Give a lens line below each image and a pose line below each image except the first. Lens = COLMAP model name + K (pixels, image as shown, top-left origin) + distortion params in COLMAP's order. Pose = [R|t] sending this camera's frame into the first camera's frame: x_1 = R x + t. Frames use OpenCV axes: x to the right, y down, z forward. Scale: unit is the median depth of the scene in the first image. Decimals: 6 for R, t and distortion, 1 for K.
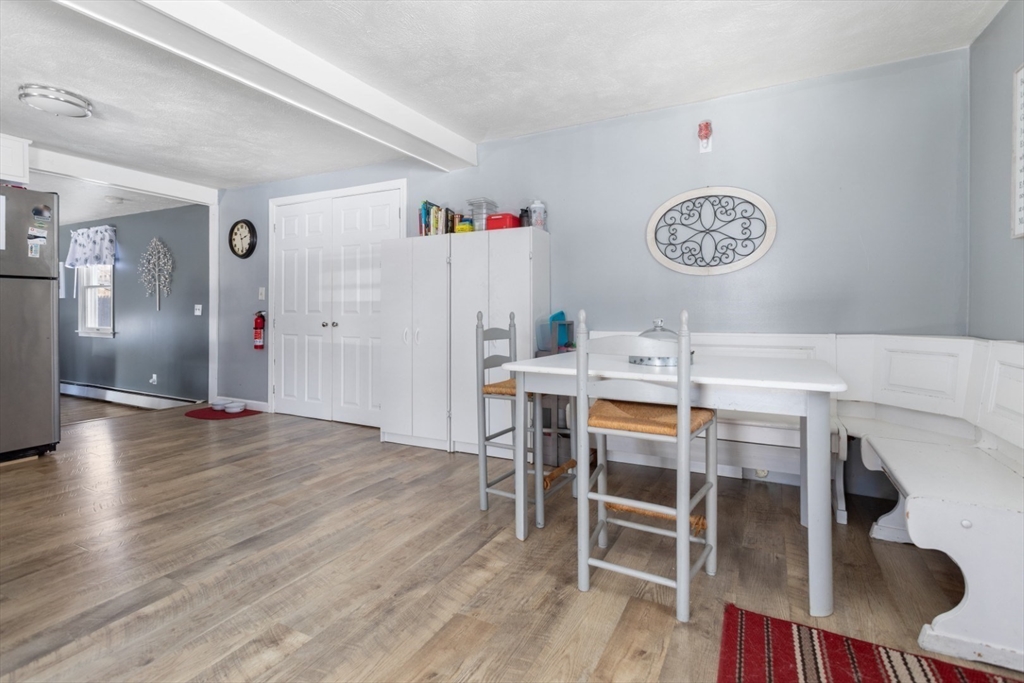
lens RADIAL K [[483.9, 0, 511.2], [0, 483.9, 303.9], [0, 0, 1]] dist [0.002528, 0.000638]
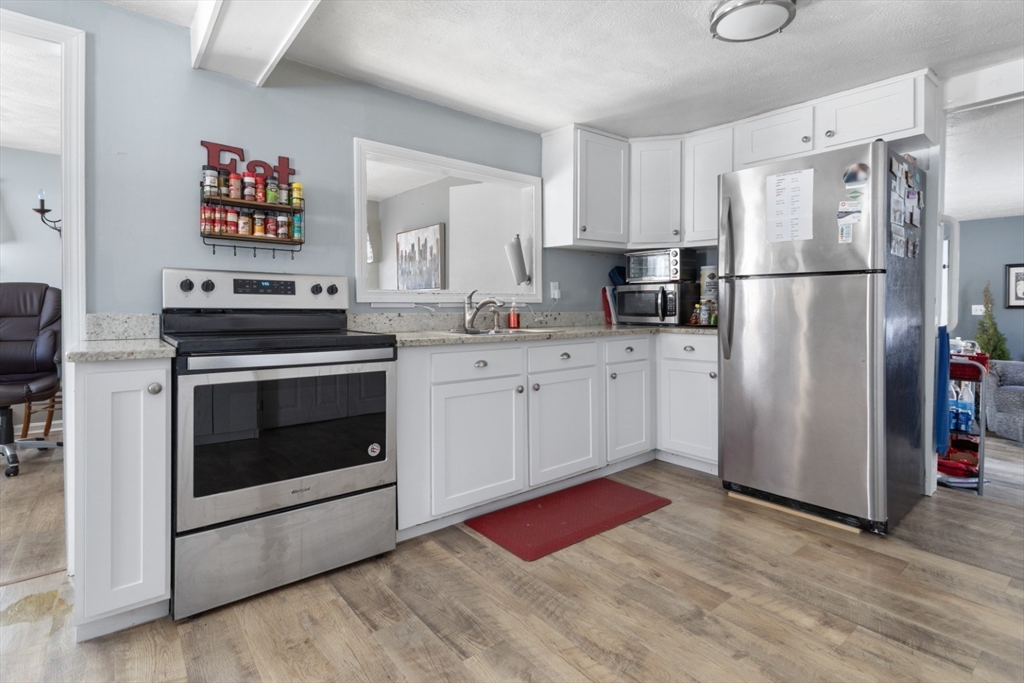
lens RADIAL K [[499.1, 0, 524.8], [0, 499.1, 307.9], [0, 0, 1]] dist [0.002171, 0.000569]
pose [[-0.388609, 0.003675, -0.921396, -0.217993], [0.007980, 0.999968, 0.000623, -0.010567], [0.921368, -0.007111, -0.388625, 1.353832]]
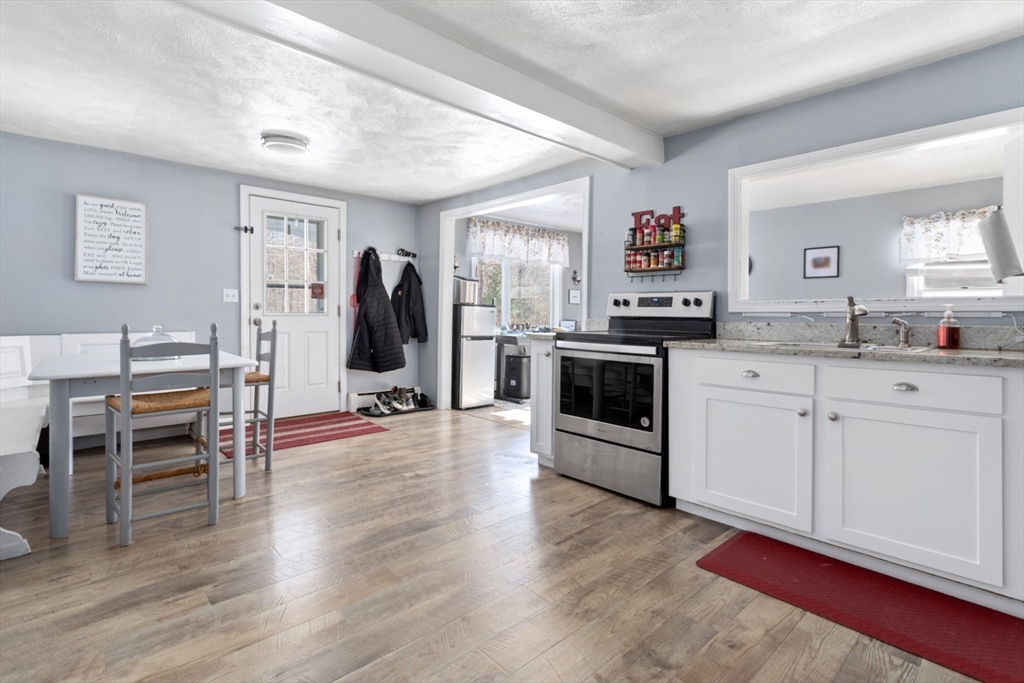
lens RADIAL K [[491.8, 0, 514.3], [0, 491.8, 316.9], [0, 0, 1]] dist [0.001065, 0.000936]
pose [[-0.942175, -0.007000, 0.335047, -1.137738], [-0.010187, 0.999918, -0.007755, 0.004413], [-0.334965, -0.010720, -0.942169, 2.053013]]
